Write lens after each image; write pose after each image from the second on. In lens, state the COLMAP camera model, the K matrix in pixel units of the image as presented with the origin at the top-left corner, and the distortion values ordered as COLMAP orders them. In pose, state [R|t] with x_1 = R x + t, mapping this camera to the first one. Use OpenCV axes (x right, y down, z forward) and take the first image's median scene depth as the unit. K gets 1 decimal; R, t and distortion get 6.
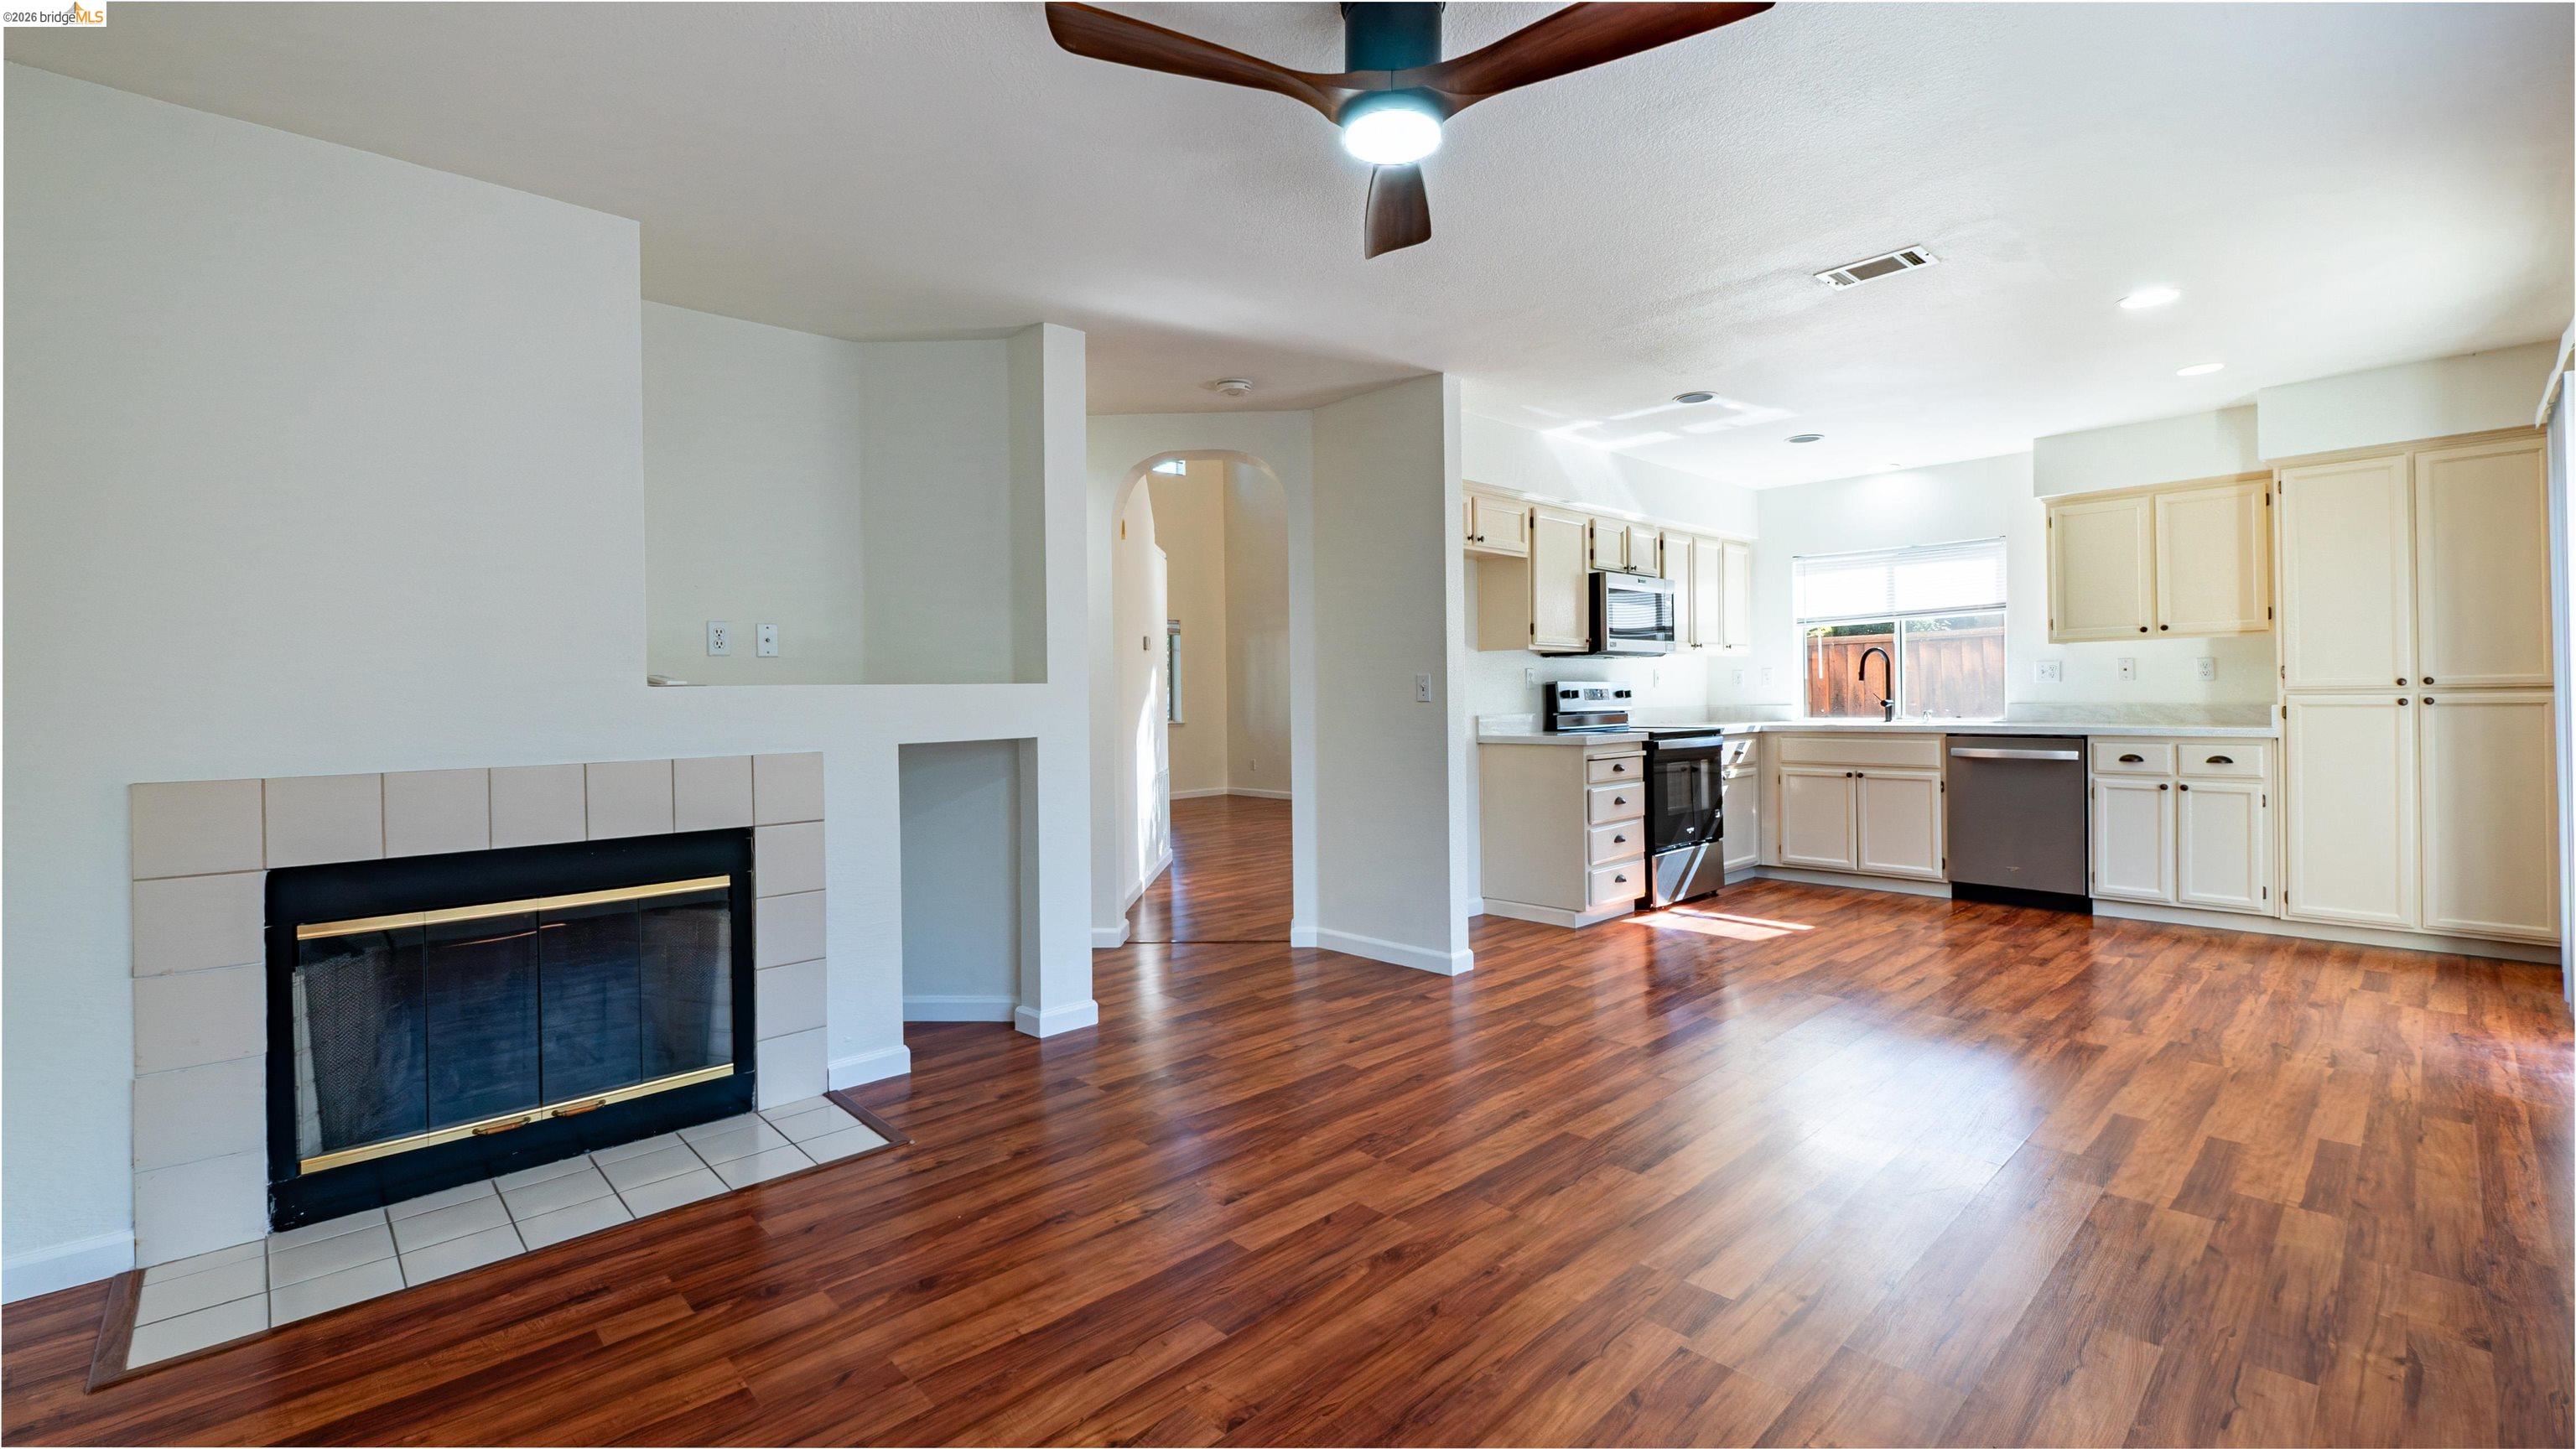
lens RADIAL K [[1090.3, 0, 1286.6], [0, 1090.3, 707.5], [0, 0, 1]] dist [0.000177, 0.000057]
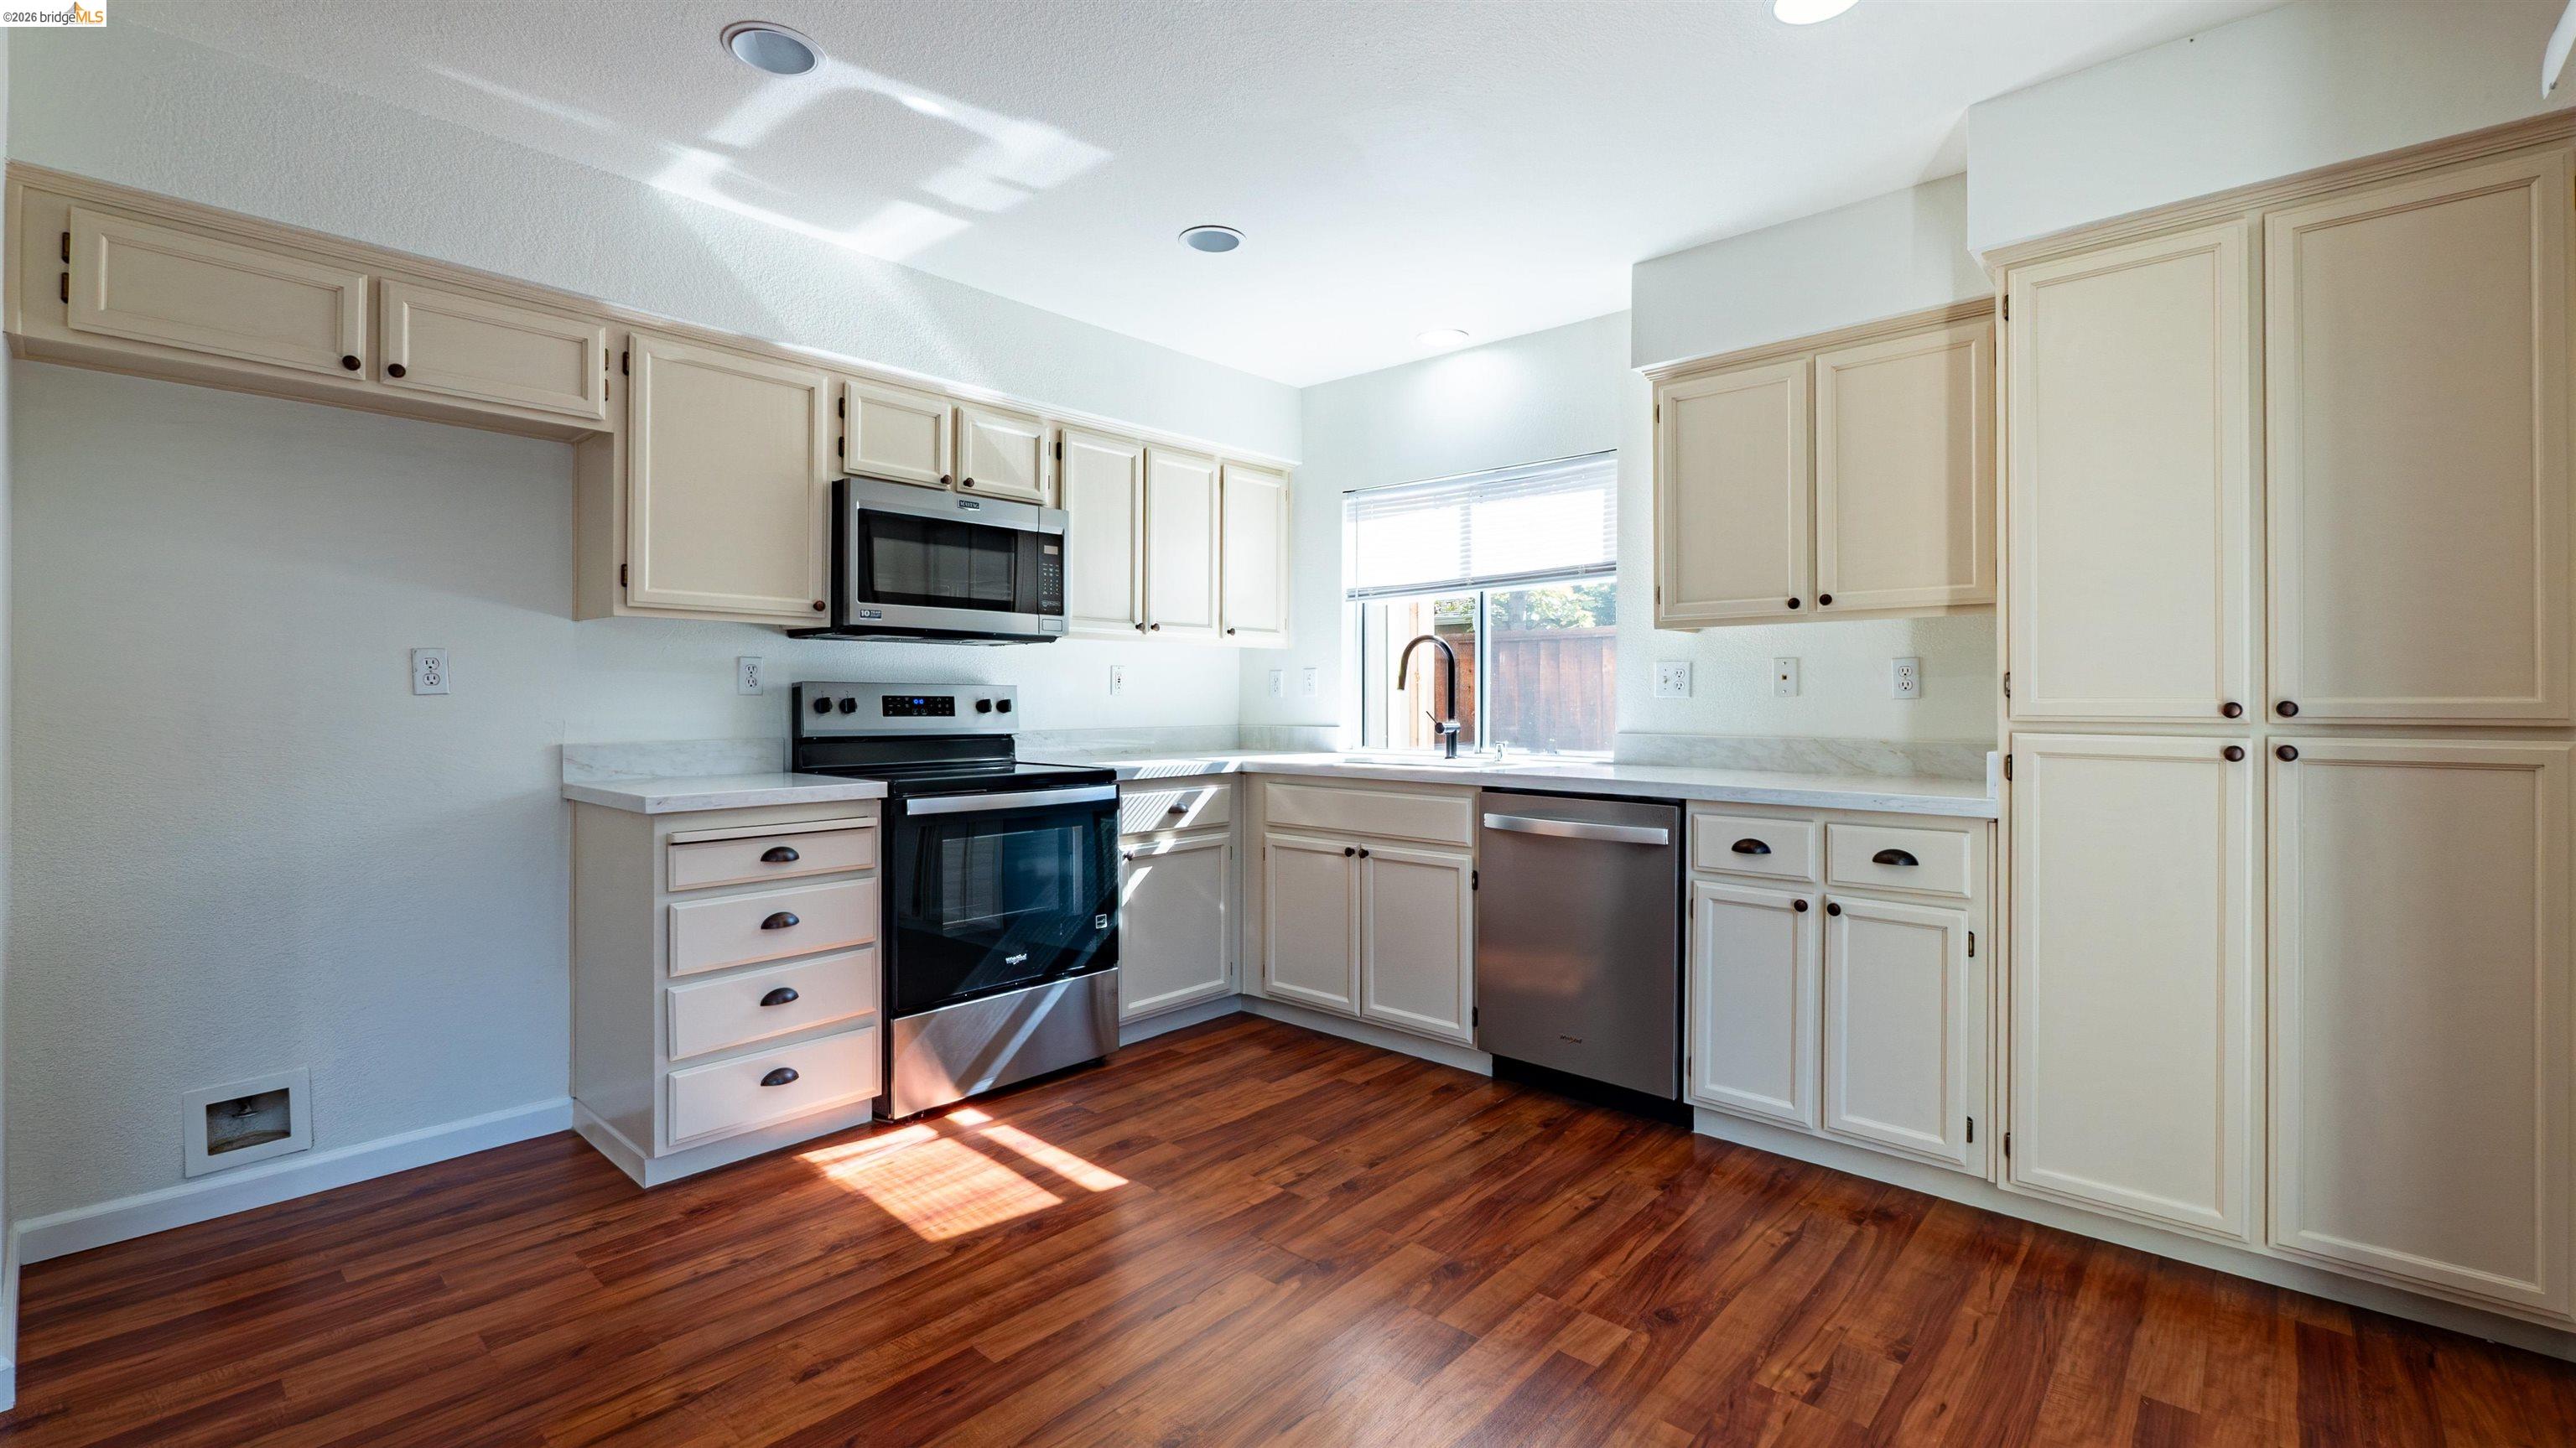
lens RADIAL K [[1090.2, 0, 1286.6], [0, 1090.2, 707.0], [0, 0, 1]] dist [0.000177, 0.000057]
pose [[0.996904, 0.015135, 0.077160, 0.484501], [-0.014928, 0.999883, -0.003262, -0.014195], [-0.077200, 0.002100, 0.997013, 0.470251]]
